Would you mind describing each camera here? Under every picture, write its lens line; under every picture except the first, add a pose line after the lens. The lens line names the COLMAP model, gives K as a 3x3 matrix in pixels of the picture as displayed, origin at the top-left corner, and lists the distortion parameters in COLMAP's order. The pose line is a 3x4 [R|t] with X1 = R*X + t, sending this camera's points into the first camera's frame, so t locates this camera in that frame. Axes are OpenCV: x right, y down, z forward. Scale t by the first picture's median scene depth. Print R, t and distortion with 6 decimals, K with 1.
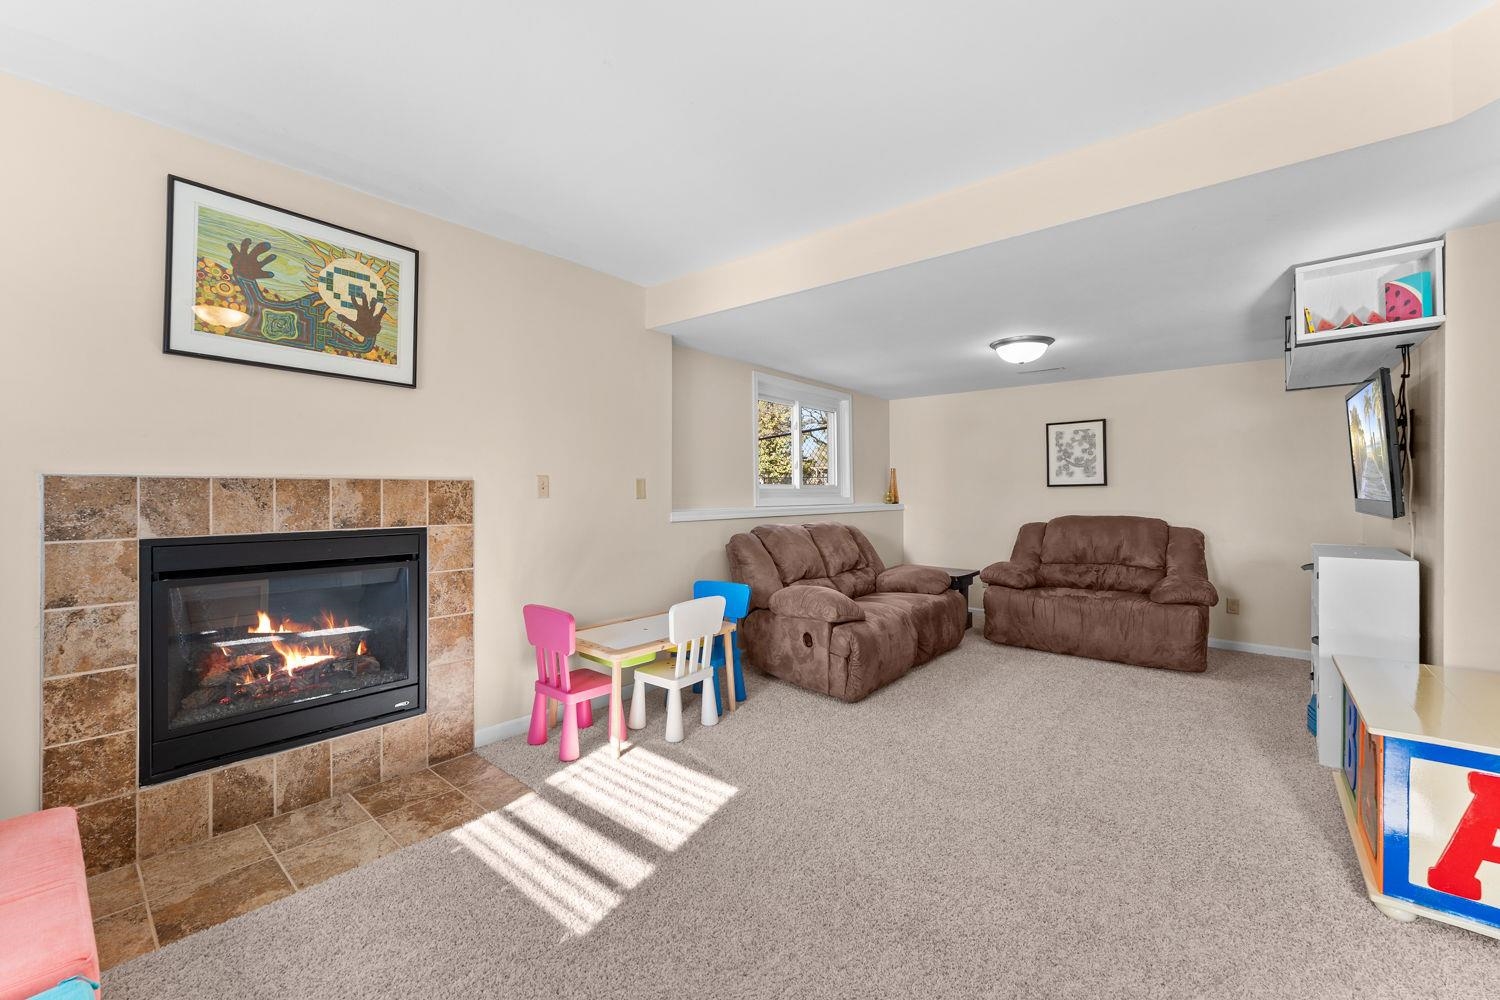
lens RADIAL K [[601.7, 0, 752.6], [0, 601.7, 495.8], [0, 0, 1]] dist [-0.005613, 0.001009]
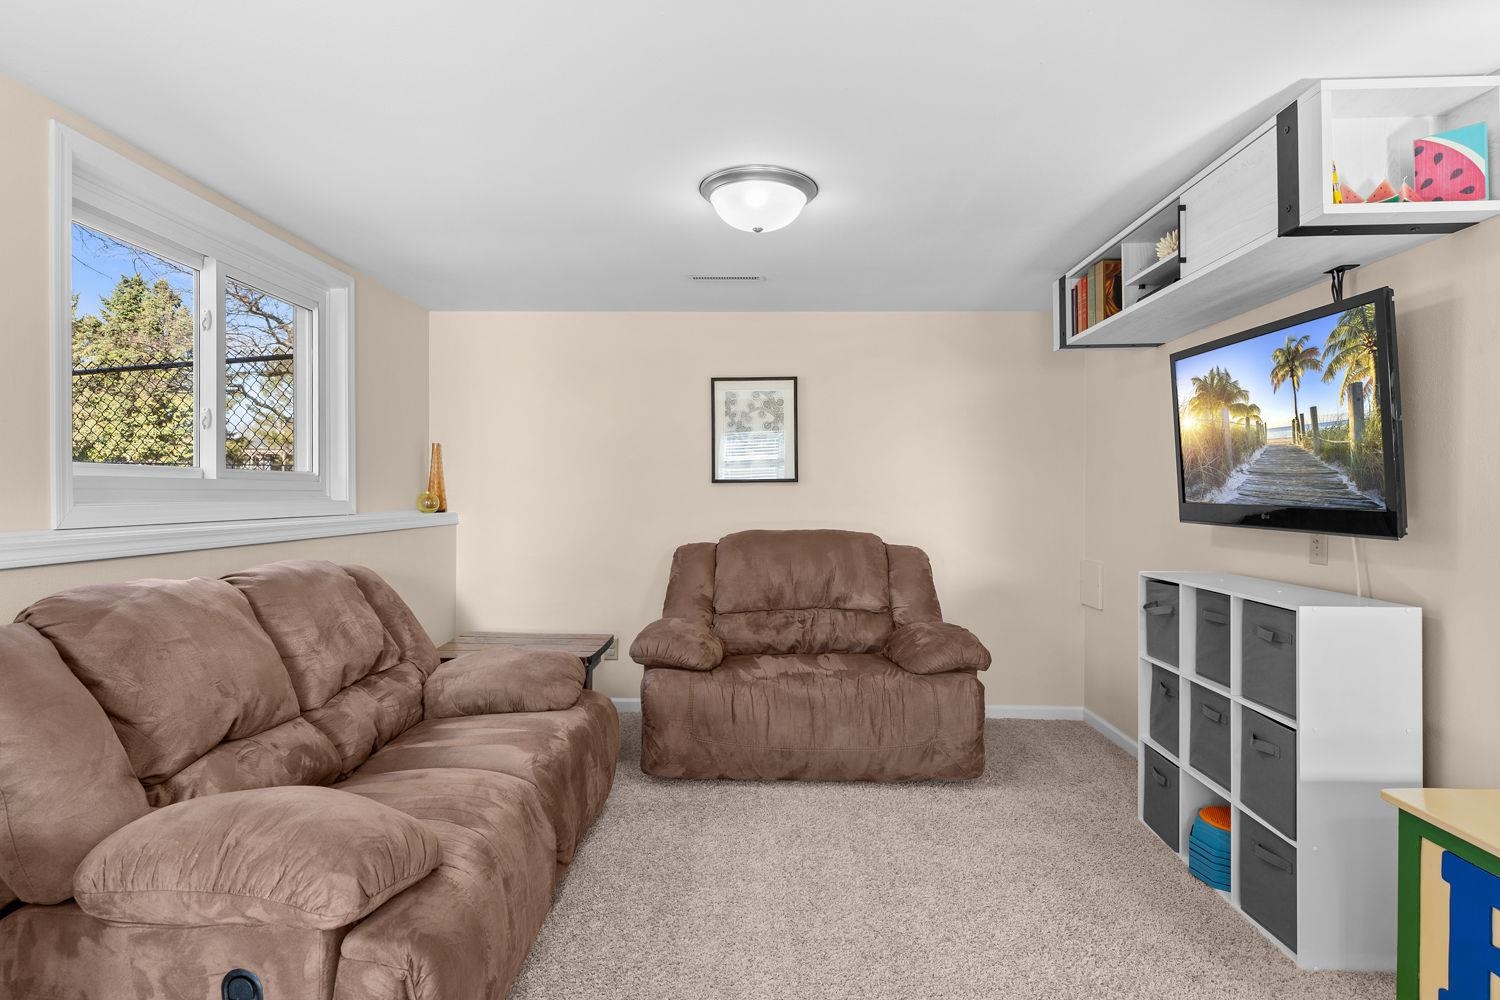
lens RADIAL K [[783.6, 0, 744.5], [0, 783.6, 491.2], [0, 0, 1]] dist [-0.001419, 0.001820]
pose [[0.784814, 0.007558, 0.619685, 0.035157], [-0.003877, 0.999966, -0.007286, -0.001233], [-0.619719, 0.003316, 0.784816, 0.419273]]
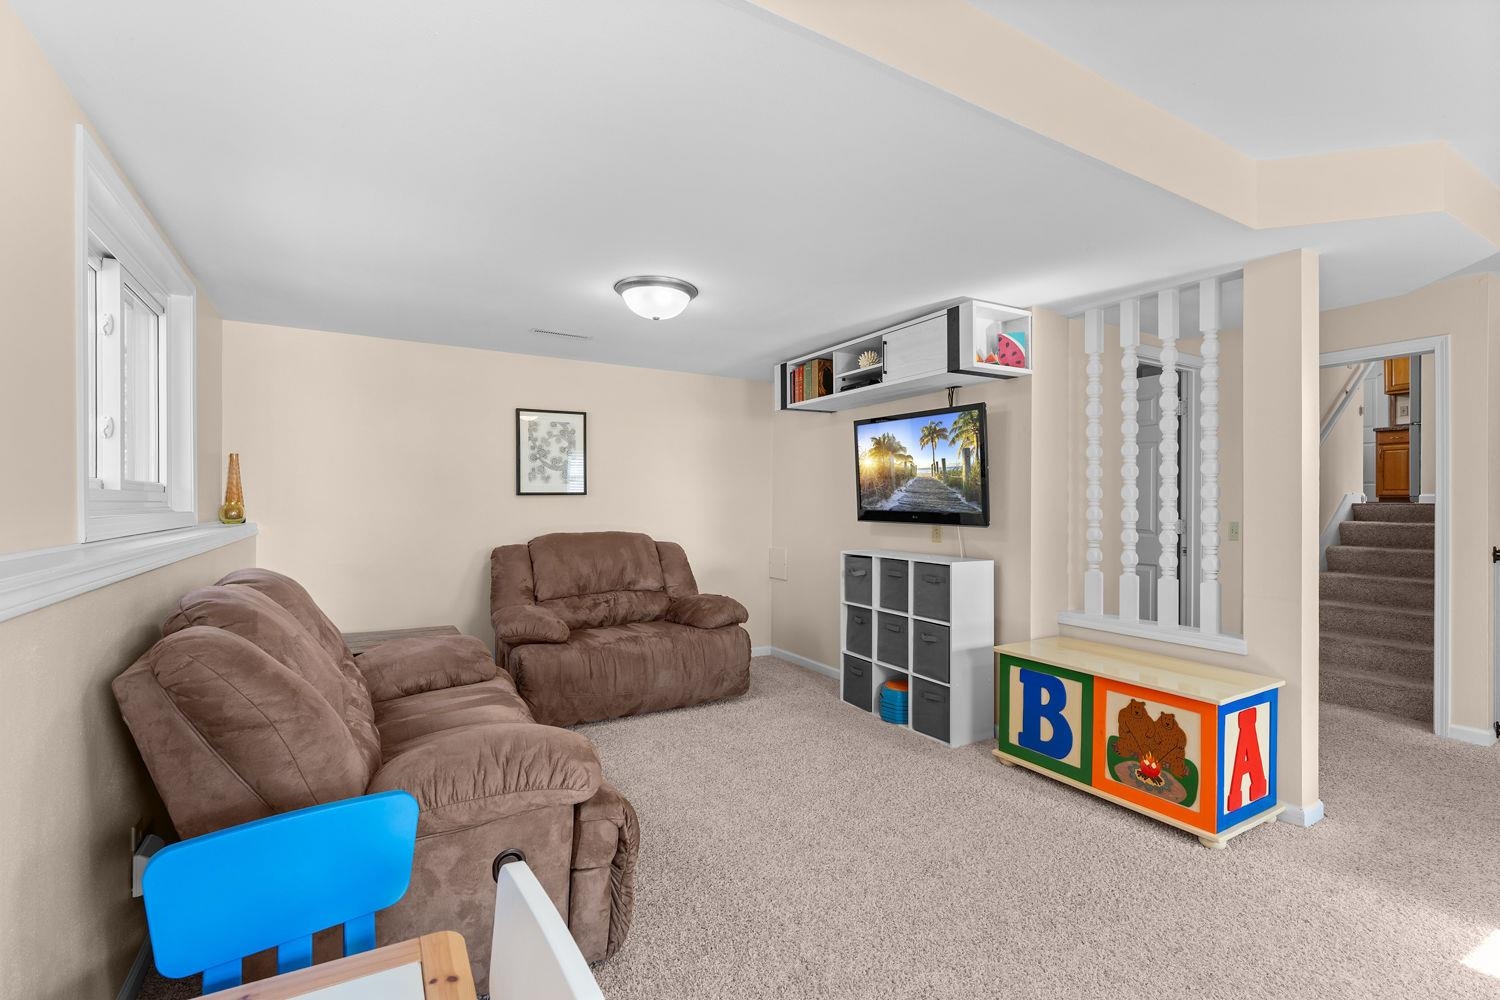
lens RADIAL K [[676.3, 0, 748.2], [0, 676.3, 502.6], [0, 0, 1]] dist [0.012149, 0.000067]
pose [[0.339002, 0.005739, 0.940768, -0.213406], [-0.001136, 0.999983, -0.005691, -0.001874], [-0.940785, 0.000860, 0.339003, 0.526769]]
